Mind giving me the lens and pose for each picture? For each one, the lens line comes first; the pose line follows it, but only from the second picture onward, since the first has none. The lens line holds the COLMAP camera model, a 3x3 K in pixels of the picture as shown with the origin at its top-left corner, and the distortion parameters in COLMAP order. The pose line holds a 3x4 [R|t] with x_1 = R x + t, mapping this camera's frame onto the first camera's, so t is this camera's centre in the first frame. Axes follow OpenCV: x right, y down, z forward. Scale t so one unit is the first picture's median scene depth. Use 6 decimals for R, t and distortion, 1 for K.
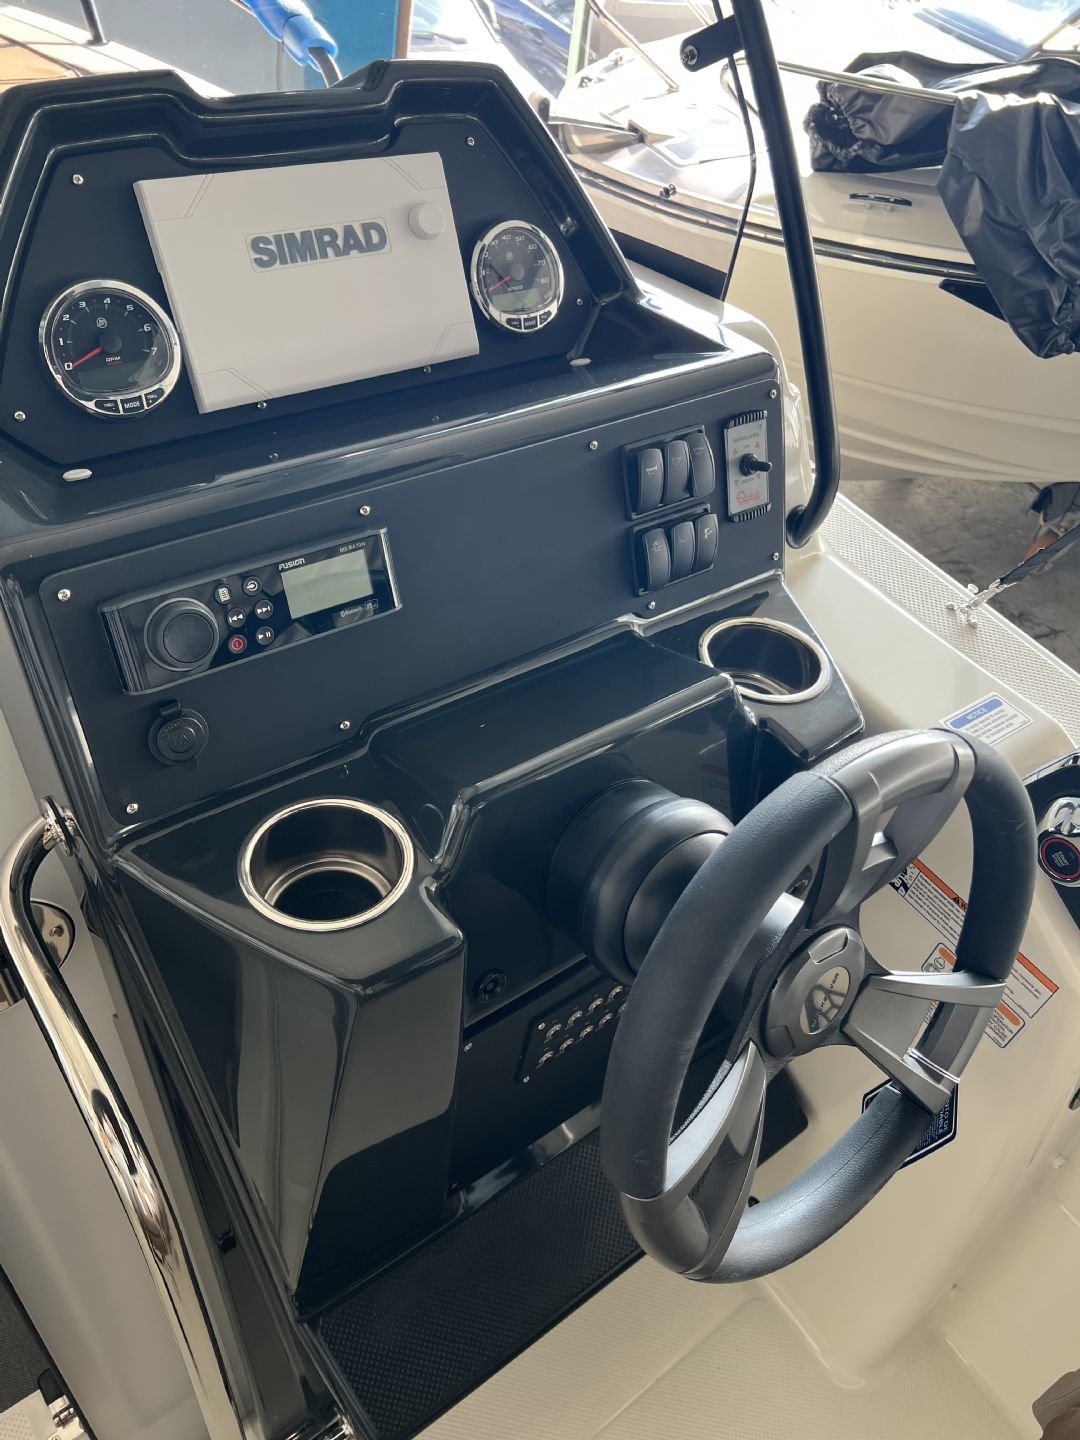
lens RADIAL K [[1087.8, 0, 535.7], [0, 1087.8, 720.5], [0, 0, 1]] dist [0.049466, -0.062971]
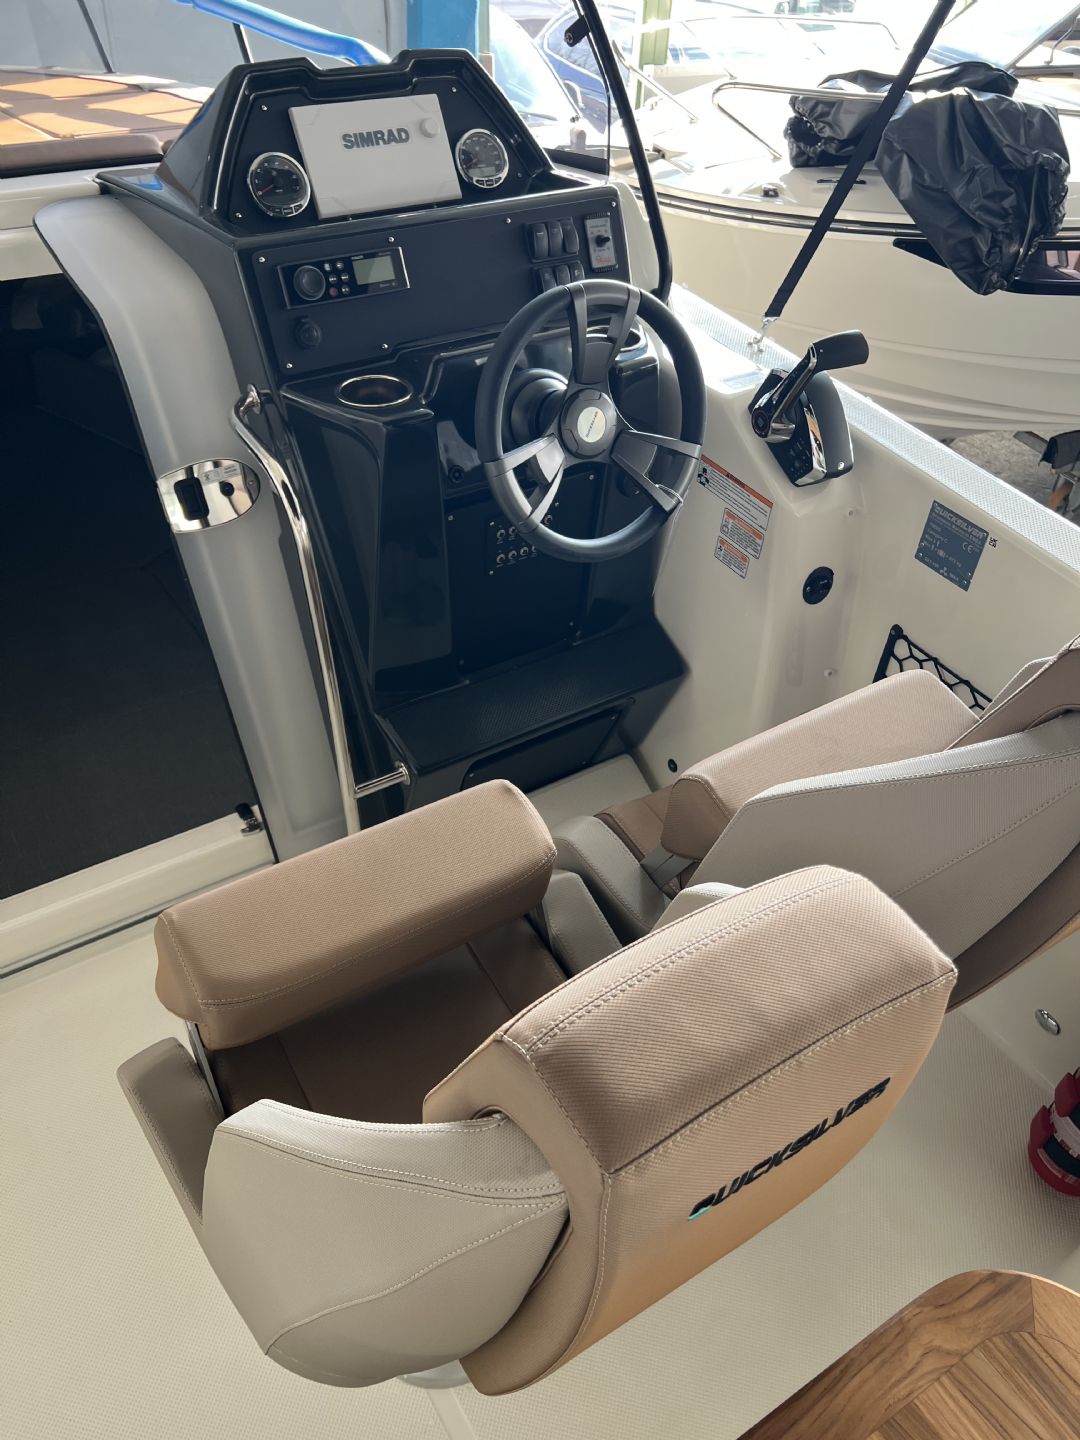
lens RADIAL K [[1087.8, 0, 530.0], [0, 1087.8, 725.5], [0, 0, 1]] dist [0.049466, -0.062971]
pose [[0.992313, -0.022240, -0.121742, 0.287697], [0.014272, 0.997721, -0.065942, 0.731850], [0.122931, 0.063698, 0.990369, -0.845855]]
